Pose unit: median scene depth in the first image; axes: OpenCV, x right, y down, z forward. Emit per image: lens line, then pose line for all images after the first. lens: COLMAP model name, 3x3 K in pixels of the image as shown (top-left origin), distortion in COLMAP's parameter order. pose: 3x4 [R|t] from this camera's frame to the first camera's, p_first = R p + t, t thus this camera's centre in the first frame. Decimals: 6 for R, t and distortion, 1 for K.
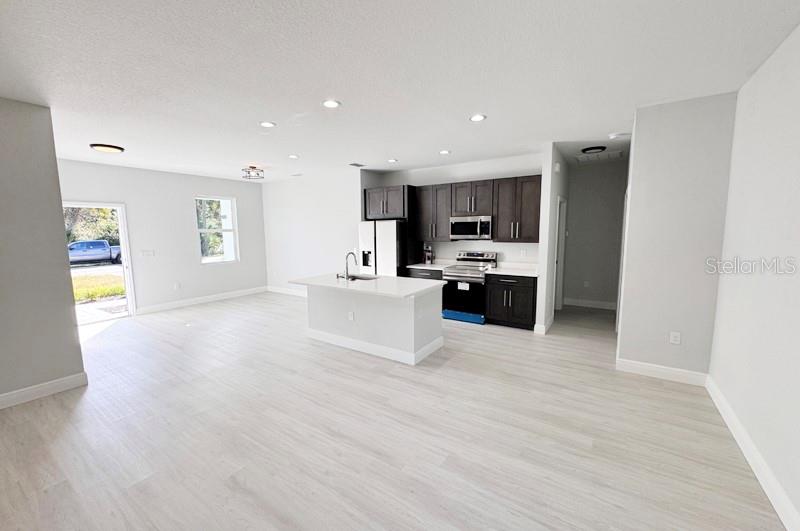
lens RADIAL K [[321.3, 0, 398.2], [0, 321.3, 266.1], [0, 0, 1]] dist [-0.001318, -0.000015]
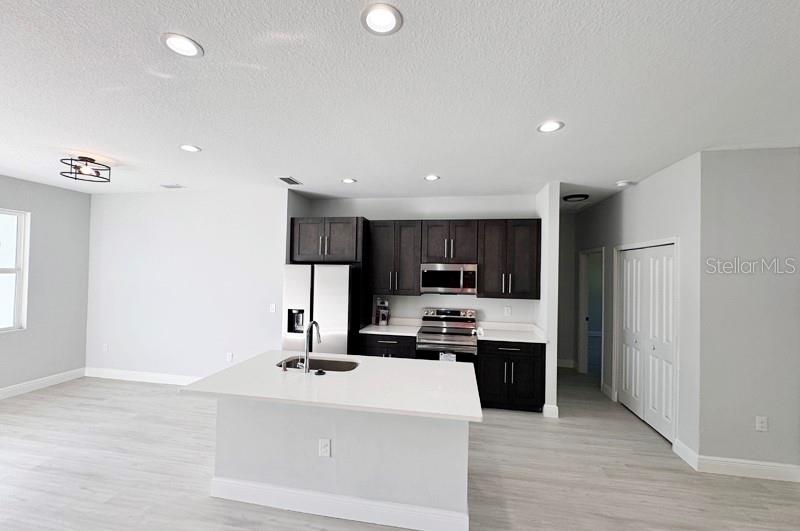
lens RADIAL K [[327.6, 0, 400.0], [0, 327.6, 265.5], [0, 0, 1]] dist [-0.000861, 0.000062]
pose [[0.916085, 0.034258, 0.399517, -0.200772], [0.018627, 0.991632, -0.127743, -0.052882], [-0.400550, 0.124465, 0.907782, 0.337645]]
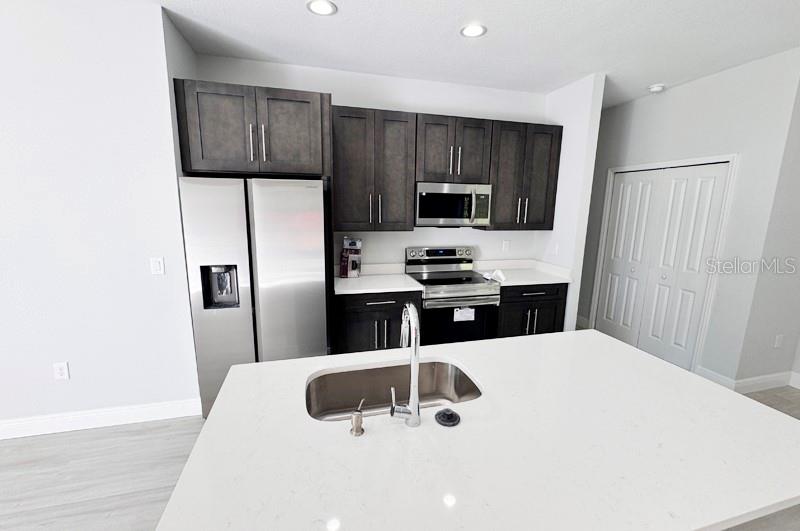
lens RADIAL K [[336.8, 0, 401.2], [0, 336.8, 265.4], [0, 0, 1]] dist [-0.001020, 0.000039]
pose [[0.657388, -0.111567, 0.745247, -0.275734], [0.064903, 0.993687, 0.091508, -0.077022], [-0.750752, -0.011788, 0.660479, 0.704070]]
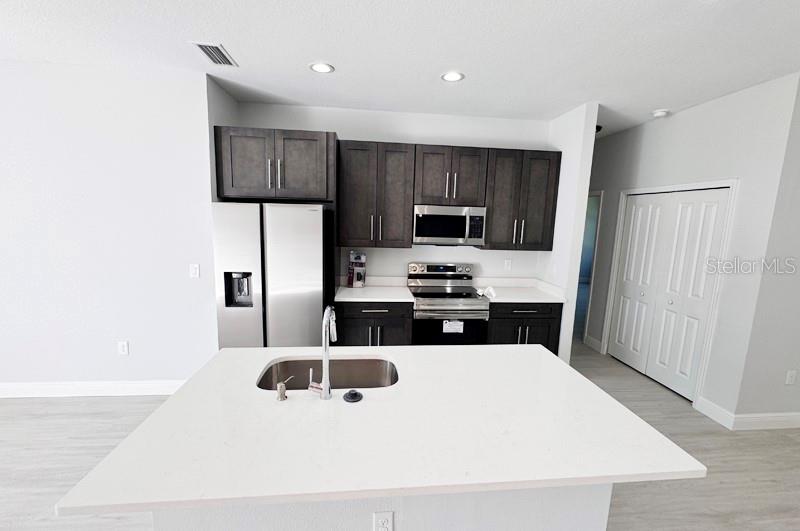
lens RADIAL K [[336.8, 0, 401.2], [0, 336.8, 265.4], [0, 0, 1]] dist [-0.001020, 0.000039]
pose [[0.770321, -0.056711, 0.635129, -0.248616], [0.035598, 0.998309, 0.045965, -0.078840], [-0.636662, -0.012798, 0.771037, 0.588366]]
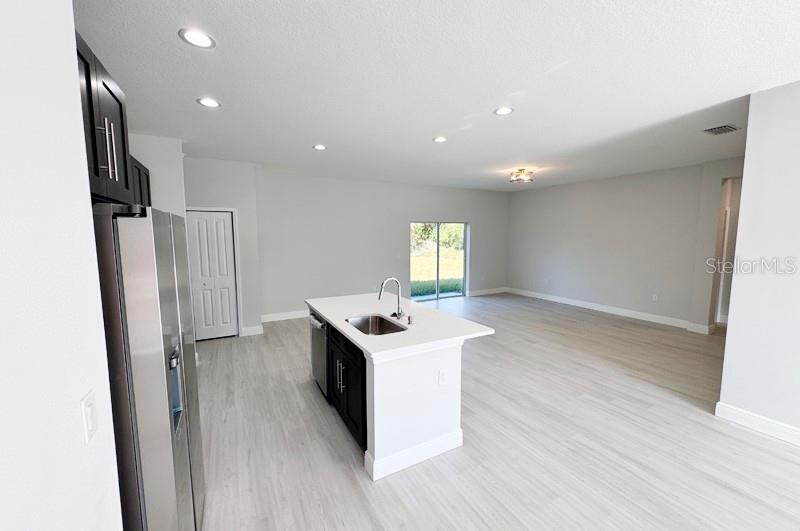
lens RADIAL K [[316.4, 0, 402.4], [0, 316.4, 266.2], [0, 0, 1]] dist [0.001258, -0.004457]
pose [[-0.887795, -0.034044, 0.458978, -0.369981], [0.065133, 0.977930, 0.198521, -0.153179], [-0.455607, 0.206141, -0.865984, 1.262200]]
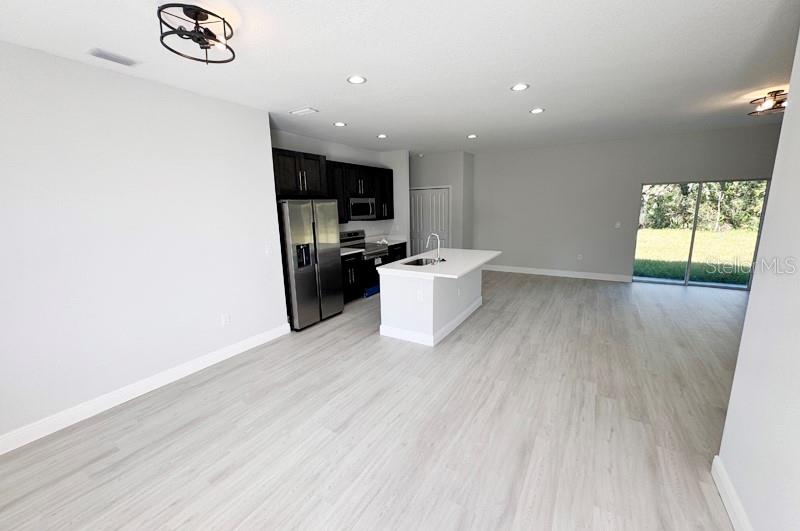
lens RADIAL K [[316.4, 0, 402.4], [0, 316.4, 266.2], [0, 0, 1]] dist [0.001258, -0.004457]
pose [[-0.043318, -0.177054, 0.983247, -0.883884], [0.141985, 0.973091, 0.181480, -0.107090], [-0.988921, 0.147468, -0.017014, 0.933385]]
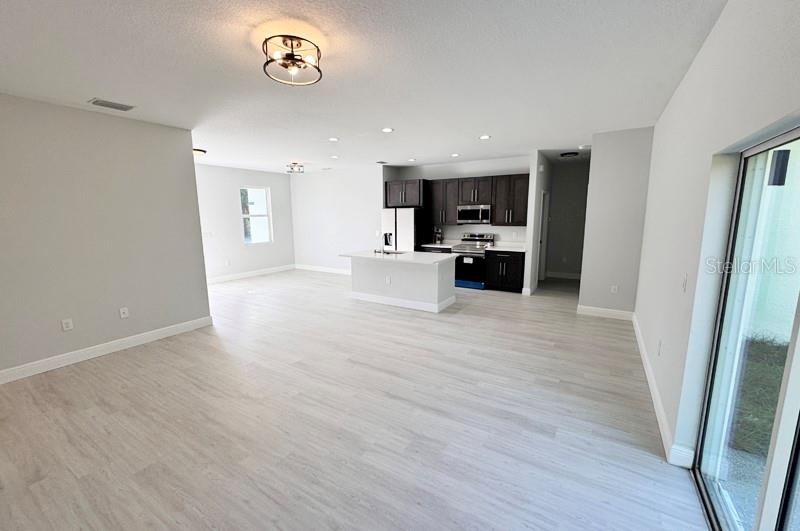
lens RADIAL K [[327.6, 0, 400.0], [0, 327.6, 265.5], [0, 0, 1]] dist [-0.000861, 0.000062]
pose [[0.999310, -0.002527, 0.037043, -0.115319], [0.000990, 0.999140, 0.041454, 0.028906], [-0.037116, -0.041389, 0.998454, -0.288841]]
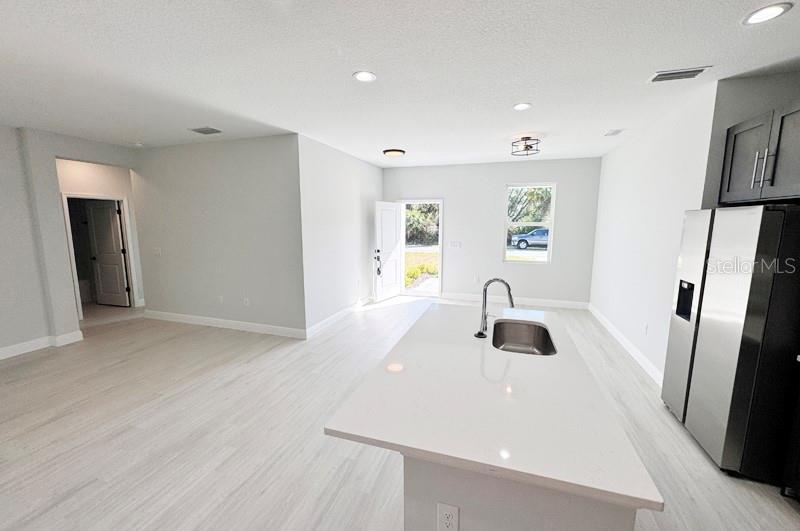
lens RADIAL K [[316.4, 0, 402.4], [0, 316.4, 266.2], [0, 0, 1]] dist [0.001258, -0.004457]
pose [[0.271695, 0.147307, -0.951043, 0.215839], [-0.115926, 0.986030, 0.119608, -0.084166], [0.955376, 0.077754, 0.284977, 0.609903]]
